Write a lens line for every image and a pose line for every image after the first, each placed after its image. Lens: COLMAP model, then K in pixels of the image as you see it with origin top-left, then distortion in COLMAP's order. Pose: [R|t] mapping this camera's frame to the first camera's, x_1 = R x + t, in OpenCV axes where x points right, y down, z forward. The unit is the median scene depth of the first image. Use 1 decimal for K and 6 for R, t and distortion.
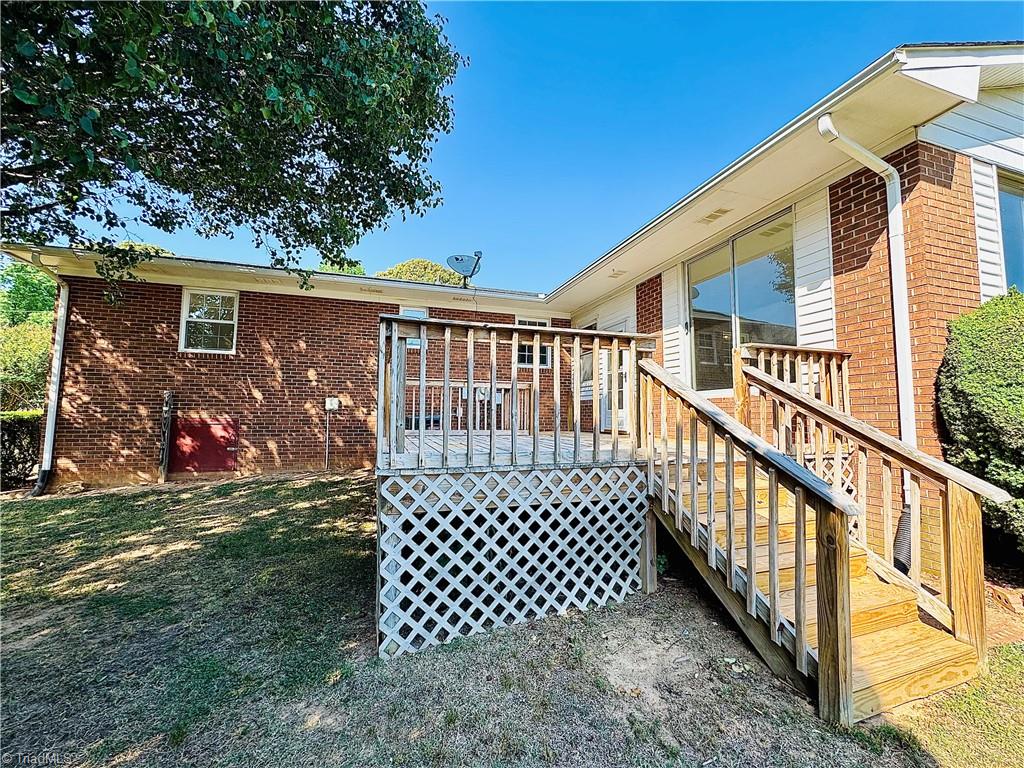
lens RADIAL K [[411.2, 0, 512.0], [0, 411.2, 384.0], [0, 0, 1]] dist [-0.000661, 0.000495]
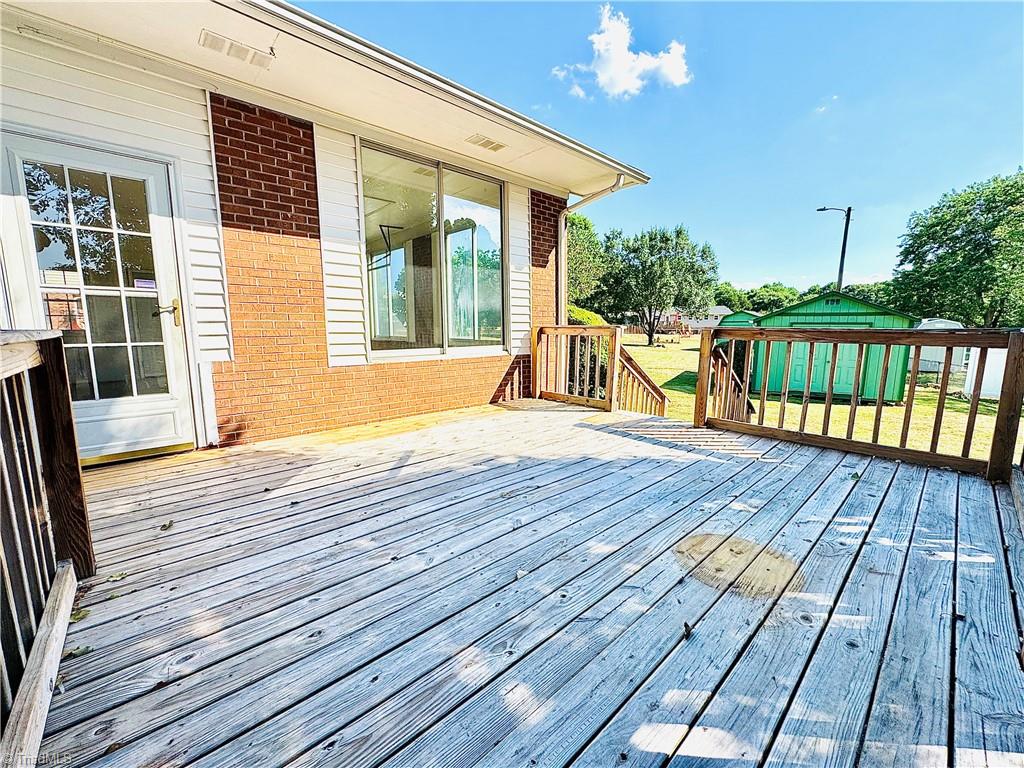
lens RADIAL K [[411.2, 0, 512.0], [0, 411.2, 384.0], [0, 0, 1]] dist [-0.000661, 0.000495]
pose [[-0.414844, -0.136563, 0.899586, -0.246193], [-0.074419, 0.990453, 0.116039, -0.020769], [-0.906844, -0.018808, -0.421046, 0.935951]]
